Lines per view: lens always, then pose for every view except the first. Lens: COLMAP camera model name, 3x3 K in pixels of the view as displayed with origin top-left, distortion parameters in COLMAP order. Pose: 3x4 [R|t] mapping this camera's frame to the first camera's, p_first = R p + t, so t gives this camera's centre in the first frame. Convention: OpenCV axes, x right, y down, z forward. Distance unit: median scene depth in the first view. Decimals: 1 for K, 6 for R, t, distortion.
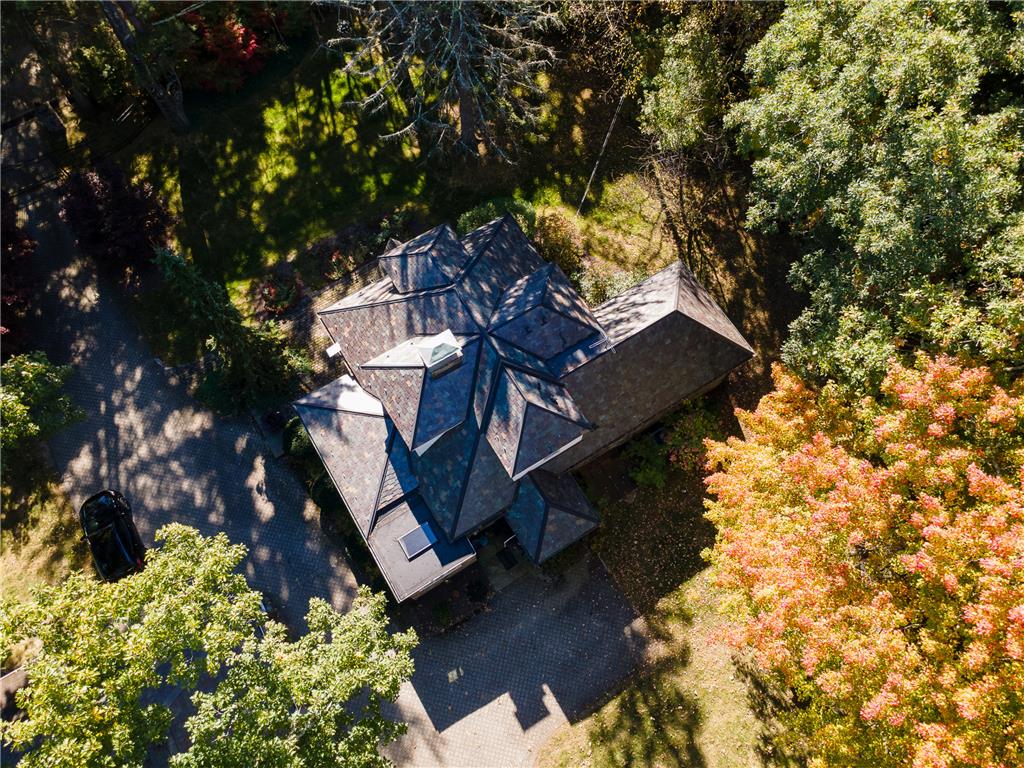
lens RADIAL K [[724.1, 0, 515.9], [0, 724.1, 384.5], [0, 0, 1]] dist [0.024018, 0.002579]
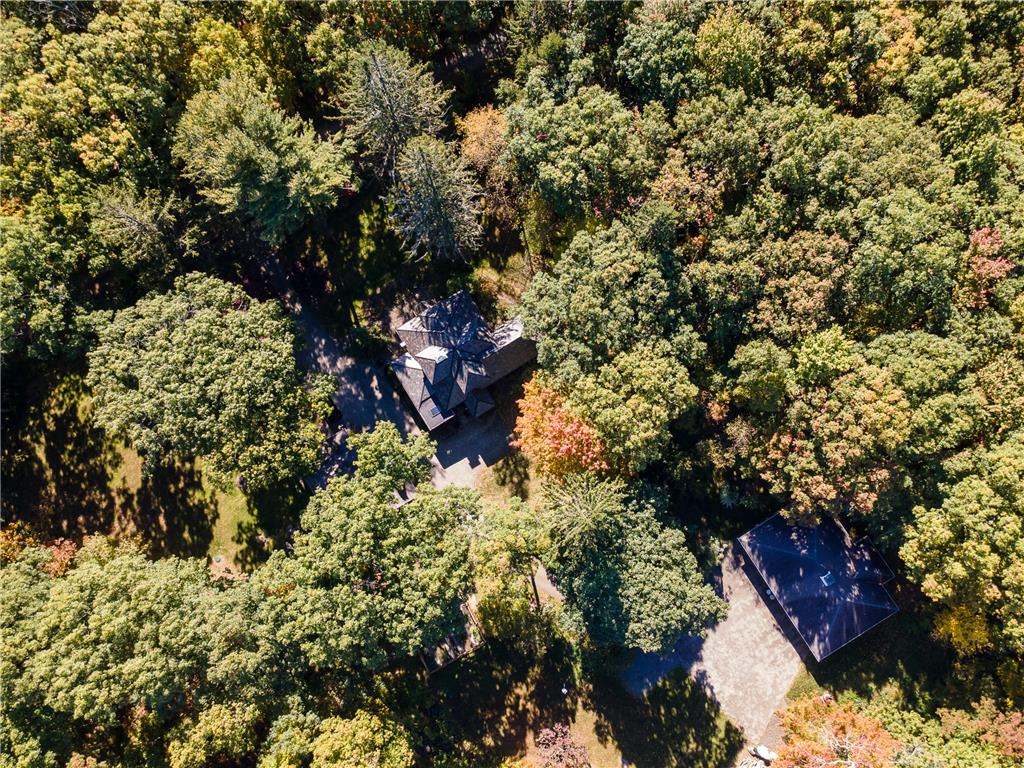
lens RADIAL K [[724.1, 0, 510.1], [0, 724.1, 384.5], [0, 0, 1]] dist [0.024018, 0.002579]
pose [[0.999880, 0.000108, -0.015486, 0.215551], [0.004438, 0.956038, 0.293210, -0.746280], [0.014837, -0.293244, 0.955923, -1.784159]]
